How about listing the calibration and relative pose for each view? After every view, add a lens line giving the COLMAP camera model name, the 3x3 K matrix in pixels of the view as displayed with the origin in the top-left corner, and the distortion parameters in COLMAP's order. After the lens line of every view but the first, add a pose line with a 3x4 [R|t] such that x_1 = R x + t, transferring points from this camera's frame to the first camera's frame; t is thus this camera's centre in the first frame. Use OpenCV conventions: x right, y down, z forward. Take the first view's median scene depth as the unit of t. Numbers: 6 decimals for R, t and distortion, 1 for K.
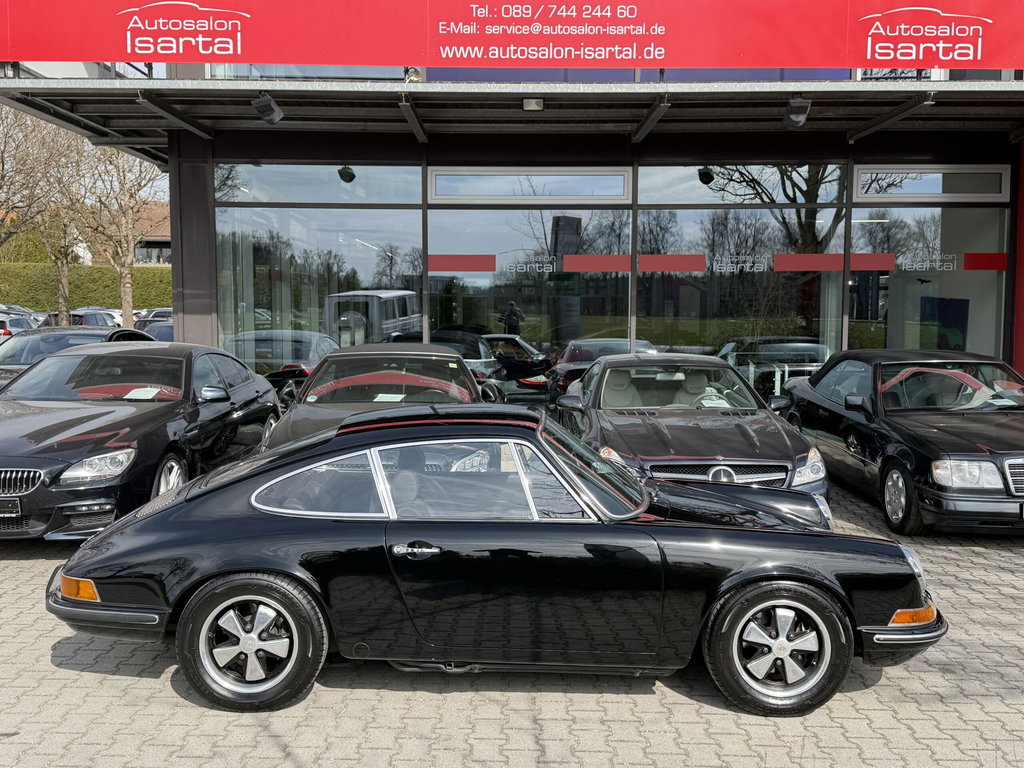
lens RADIAL K [[1042.6, 0, 512.0], [0, 1042.6, 384.0], [0, 0, 1]] dist [0.058895, -0.028016]
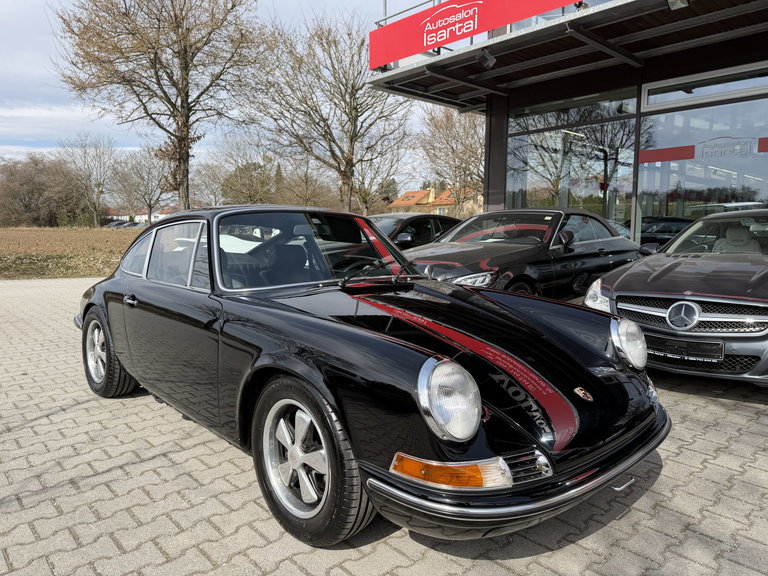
lens RADIAL K [[546.5, 0, 384.0], [0, 546.5, 291.2], [0, 0, 1]] dist [0.000361, -0.002732]
pose [[0.676073, 0.073227, -0.733187, 0.275920], [-0.051586, 0.997312, 0.052038, 0.043158], [0.735026, 0.002640, 0.678034, 0.343959]]
